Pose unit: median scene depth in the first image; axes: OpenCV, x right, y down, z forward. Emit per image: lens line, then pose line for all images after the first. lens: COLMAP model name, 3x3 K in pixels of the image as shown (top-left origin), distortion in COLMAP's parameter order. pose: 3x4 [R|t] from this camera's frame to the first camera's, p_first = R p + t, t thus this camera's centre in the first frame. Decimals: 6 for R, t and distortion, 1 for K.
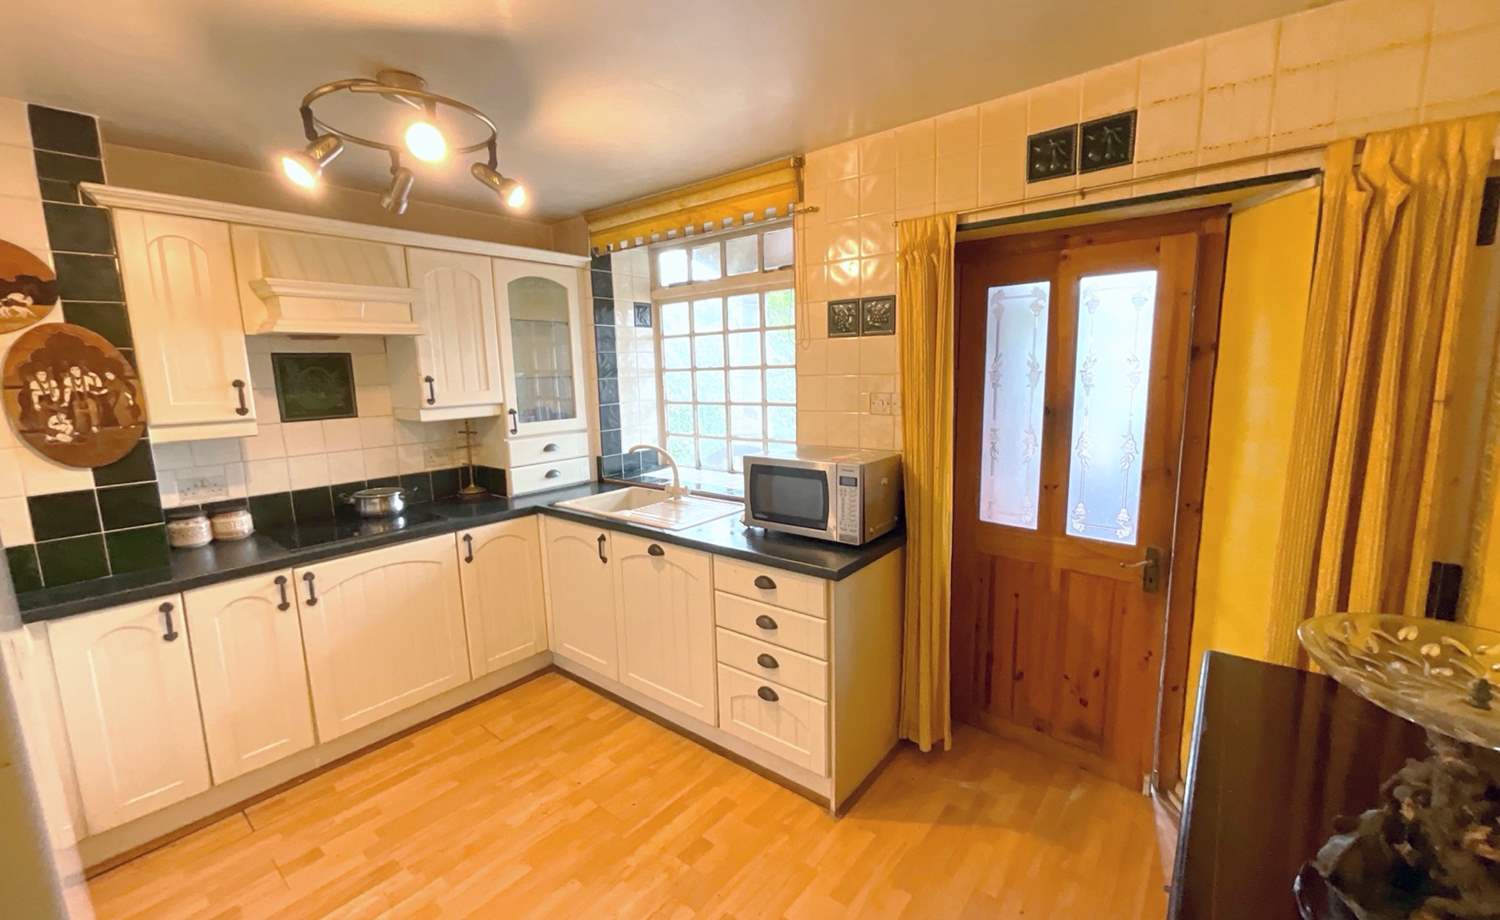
lens RADIAL K [[608.0, 0, 749.1], [0, 608.0, 460.5], [0, 0, 1]] dist [-0.005048, 0.002382]
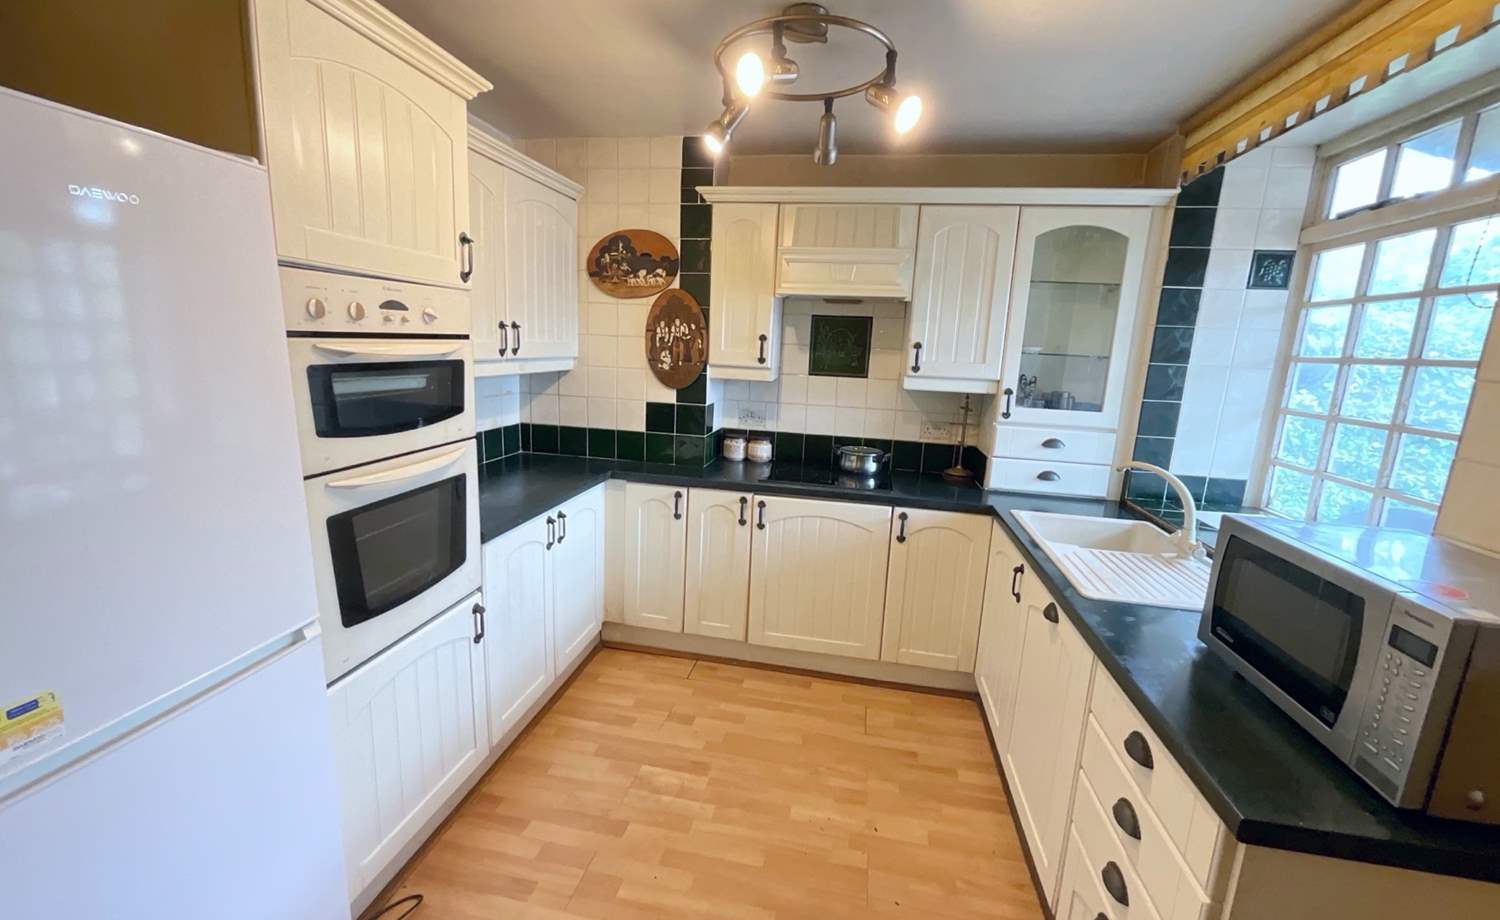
lens RADIAL K [[608.0, 0, 747.9], [0, 608.0, 460.8], [0, 0, 1]] dist [-0.005048, 0.002382]
pose [[0.473660, 0.216292, -0.853735, 0.230923], [-0.189586, 0.971689, 0.140991, -0.048499], [0.860060, 0.095074, 0.501256, 0.355498]]
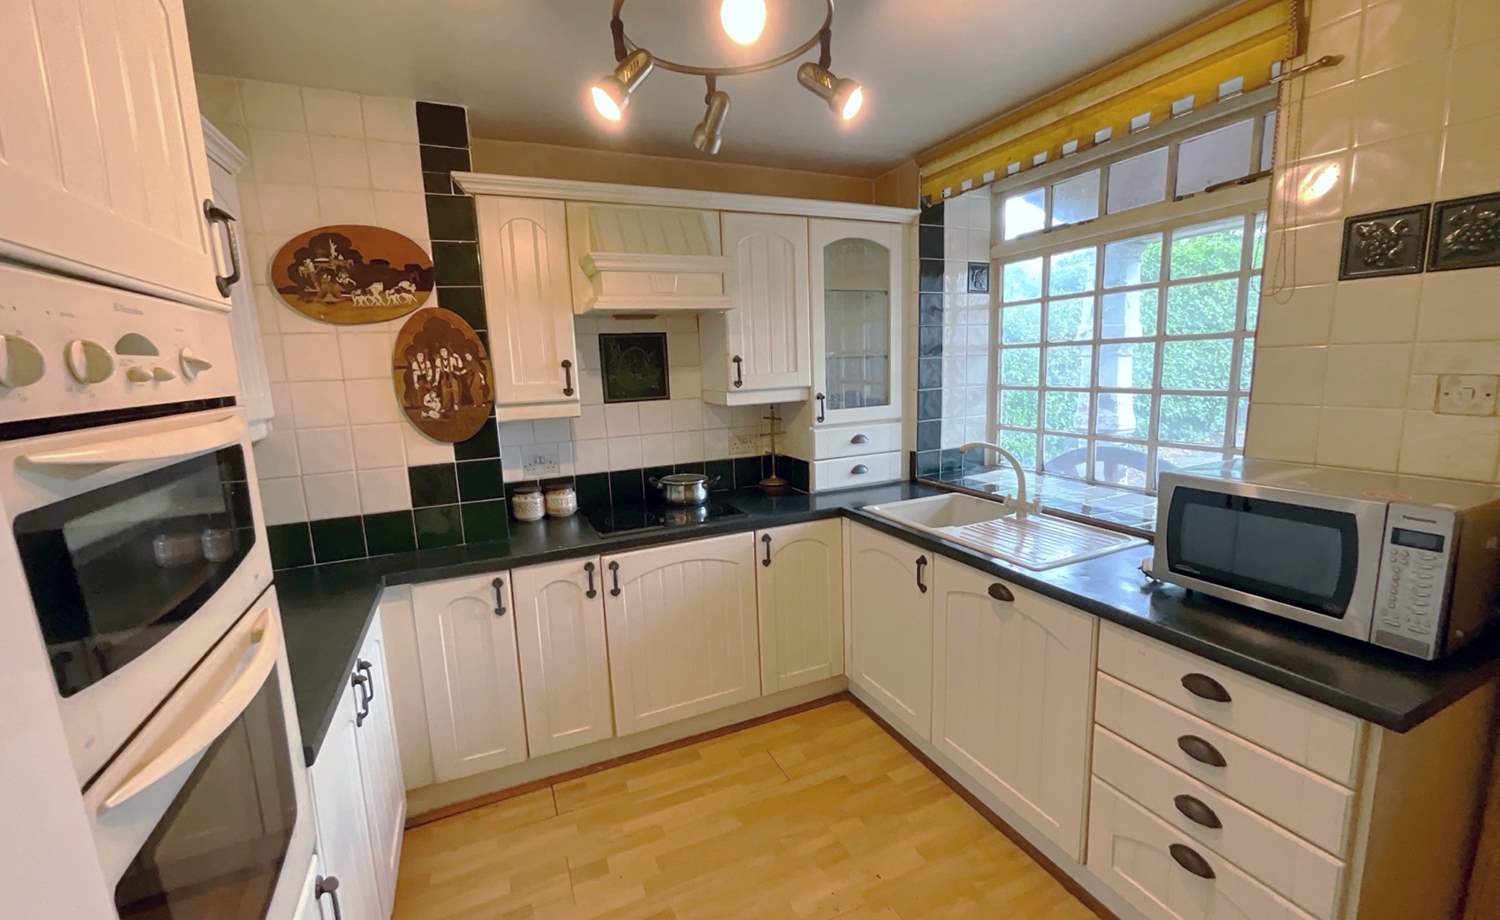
lens RADIAL K [[608.0, 0, 750.9], [0, 608.0, 461.2], [0, 0, 1]] dist [-0.005048, 0.002382]
pose [[0.893654, 0.064571, -0.444087, -0.109620], [-0.052812, 0.997850, 0.038813, -0.020829], [0.445638, -0.011233, 0.895143, 0.223258]]
